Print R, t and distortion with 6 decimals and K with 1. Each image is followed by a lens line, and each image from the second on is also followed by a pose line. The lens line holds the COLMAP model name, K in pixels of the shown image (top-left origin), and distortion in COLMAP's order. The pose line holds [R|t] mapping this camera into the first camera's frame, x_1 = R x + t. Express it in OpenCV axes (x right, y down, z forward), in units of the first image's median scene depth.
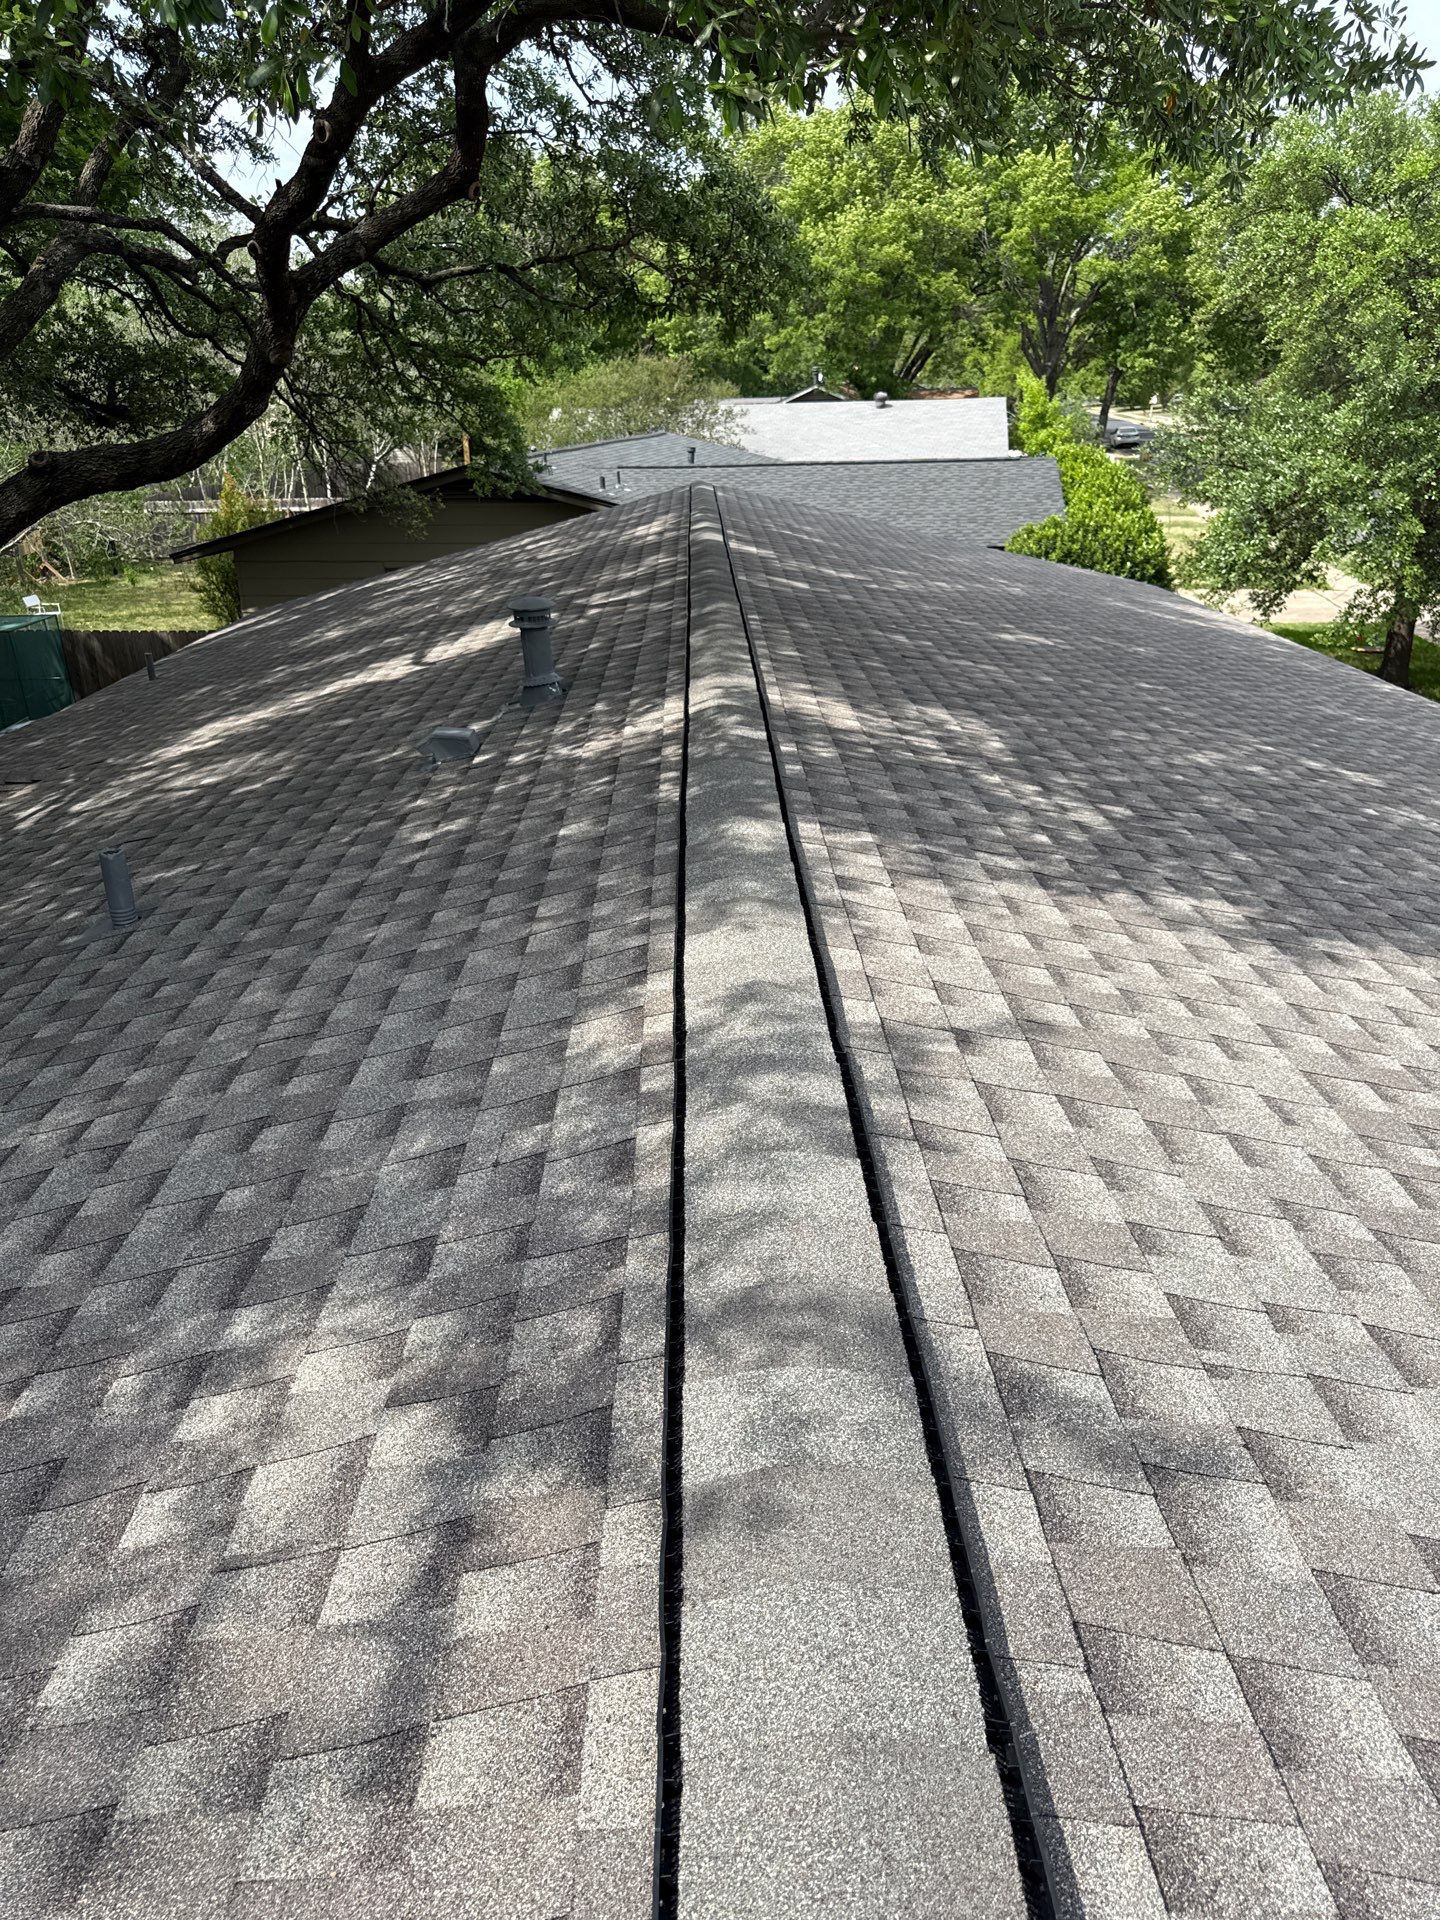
lens RADIAL K [[1426.9, 0, 720.0], [0, 1426.9, 960.0], [0, 0, 1]] dist [0.014643, -0.050039]
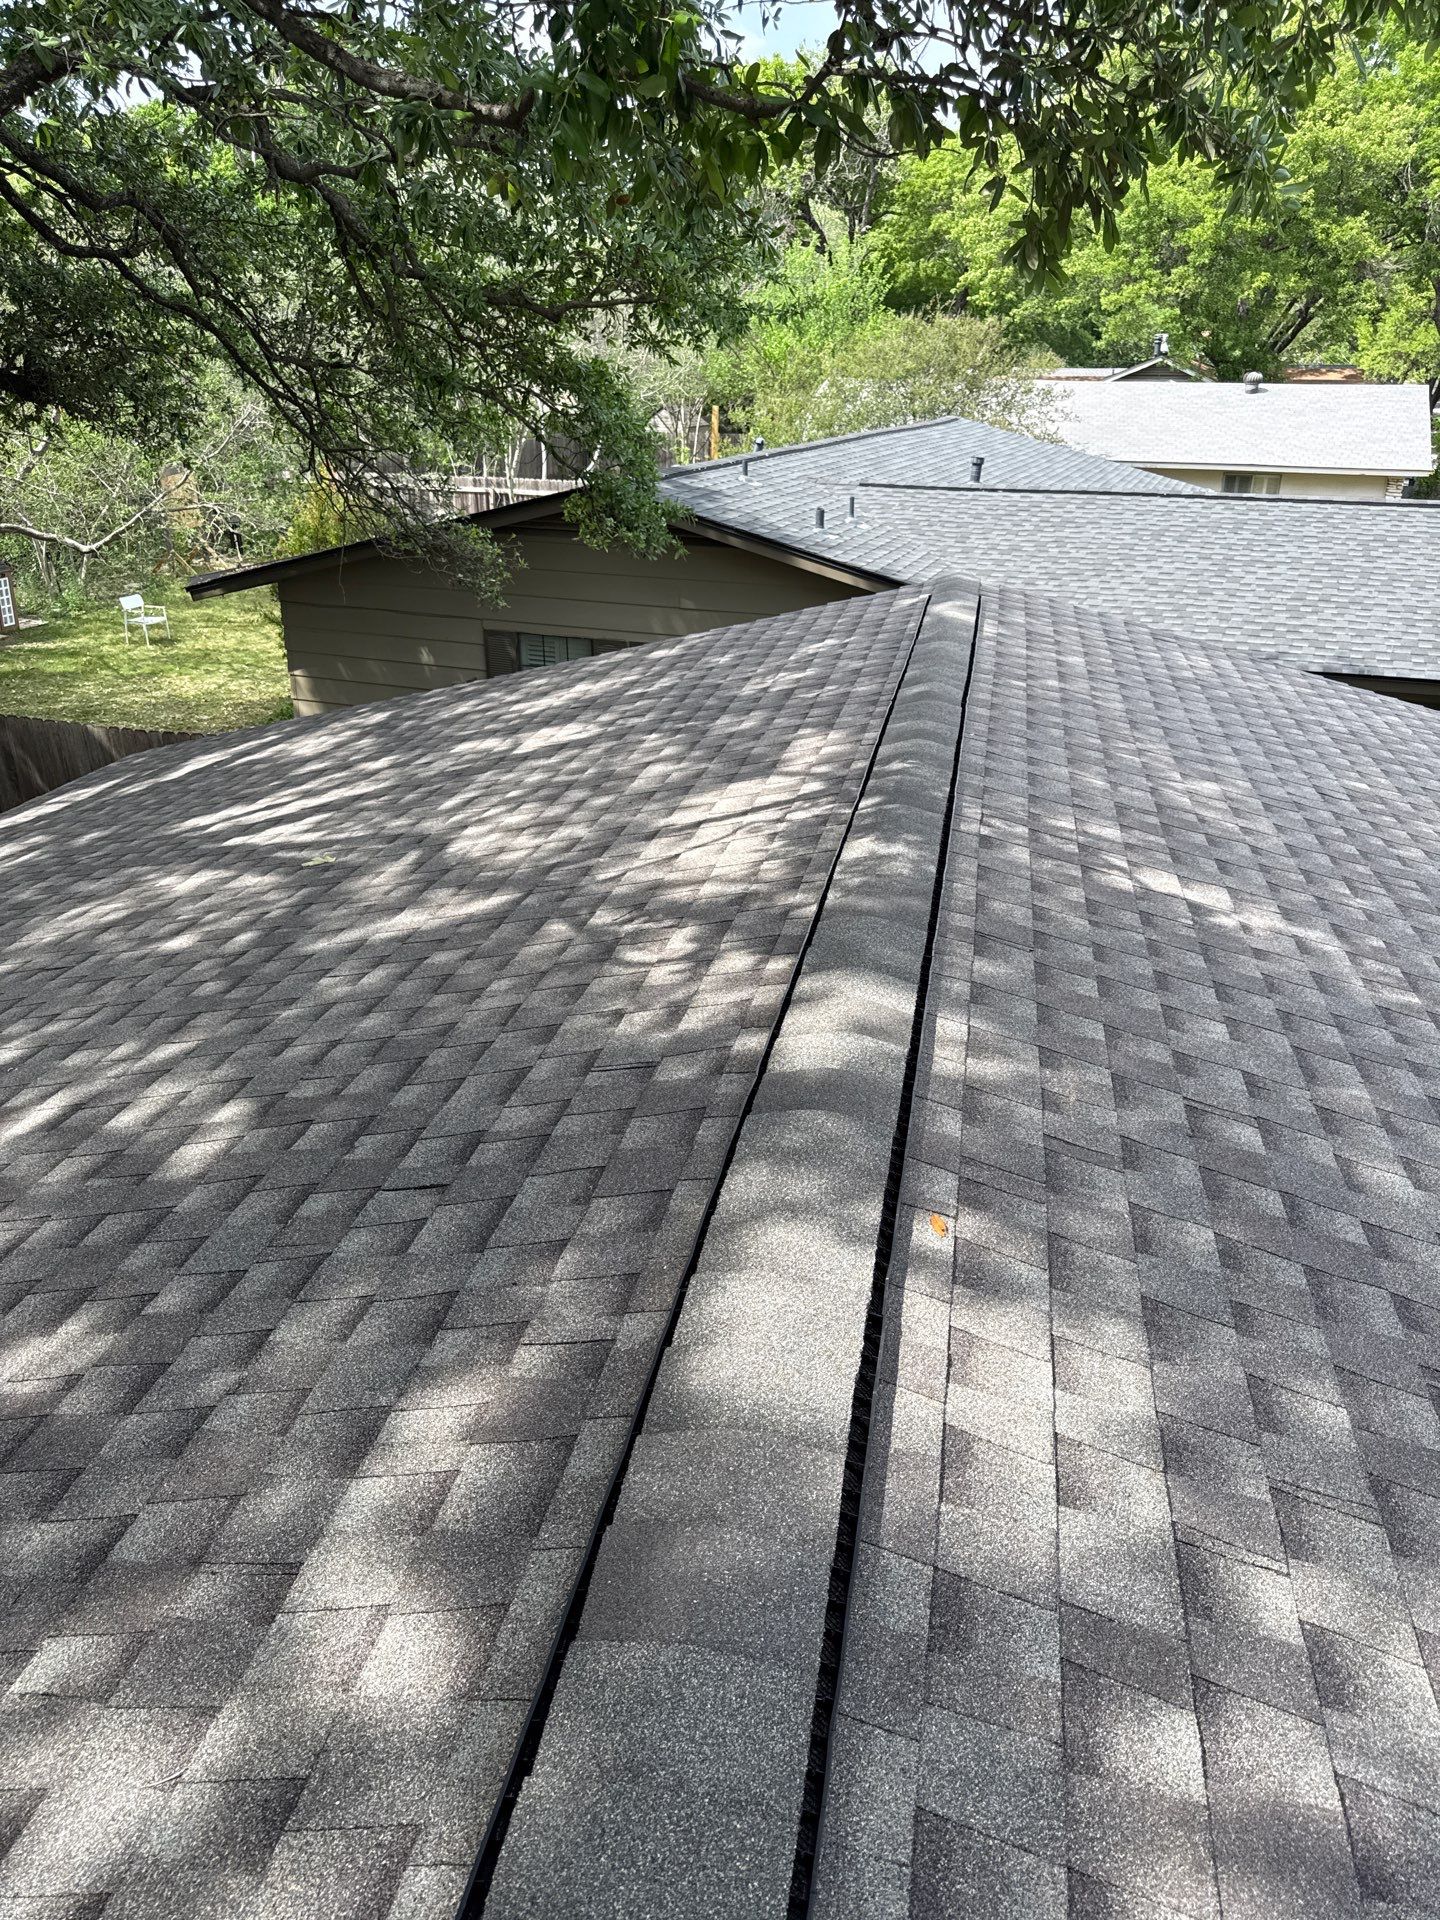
lens RADIAL K [[1360.9, 0, 720.0], [0, 1360.9, 960.0], [0, 0, 1]] dist [0.032141, -0.043150]
pose [[0.976725, 0.115207, -0.180930, 0.002512], [-0.107563, 0.992862, 0.051537, -0.085560], [0.185575, -0.030876, 0.982145, 0.202212]]
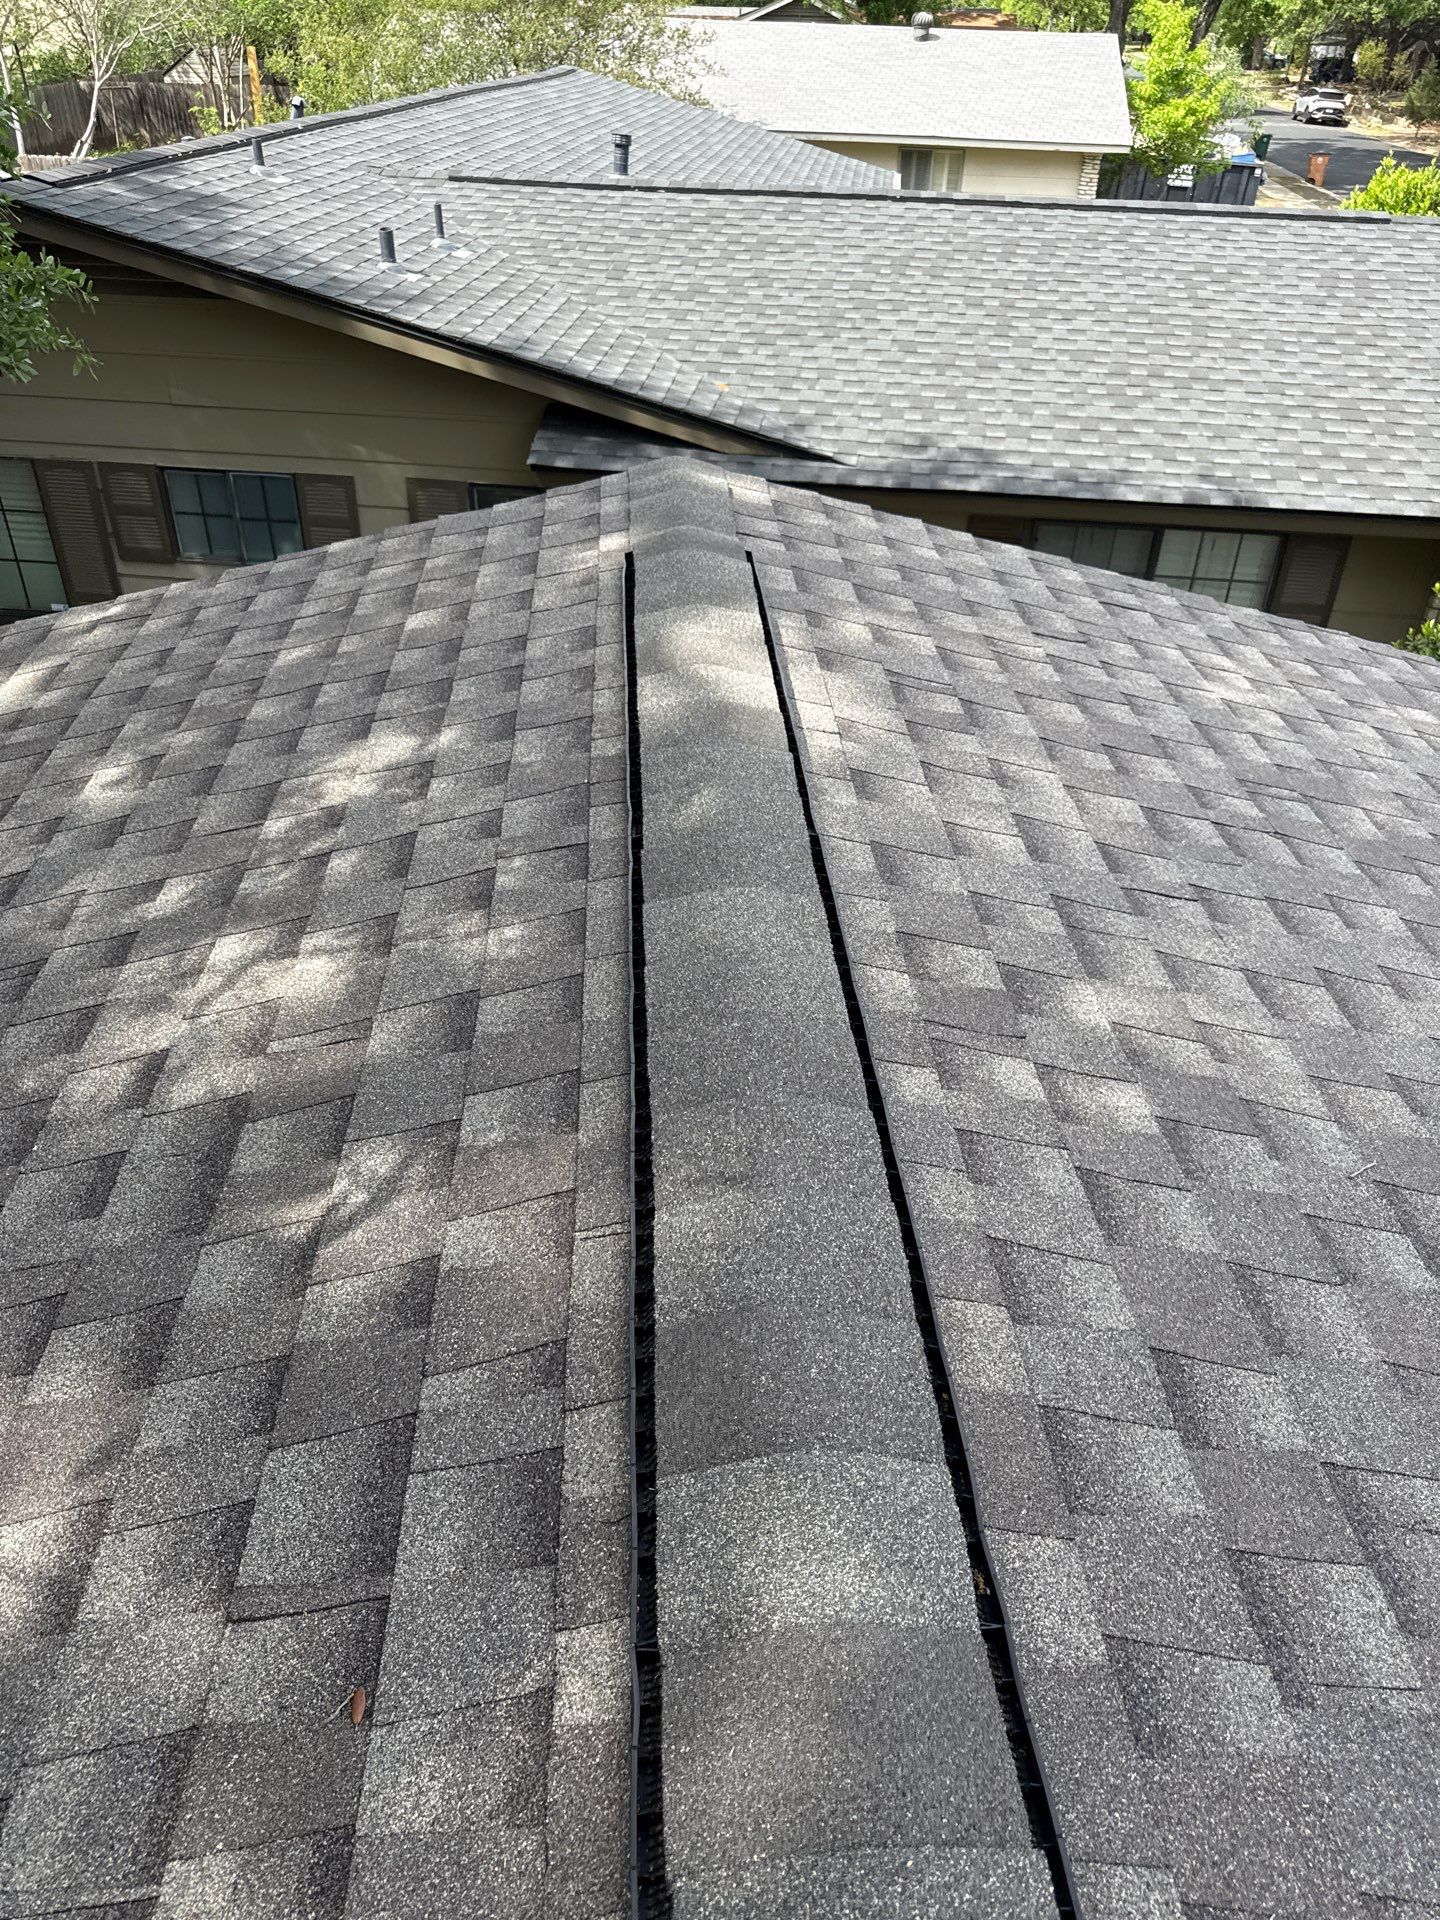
lens RADIAL K [[1360.9, 0, 720.0], [0, 1360.9, 960.0], [0, 0, 1]] dist [0.032141, -0.043150]
pose [[0.997613, 0.019460, 0.066248, -0.007622], [-0.034369, 0.972106, 0.232010, -0.121518], [-0.059885, -0.233734, 0.970455, 0.305108]]
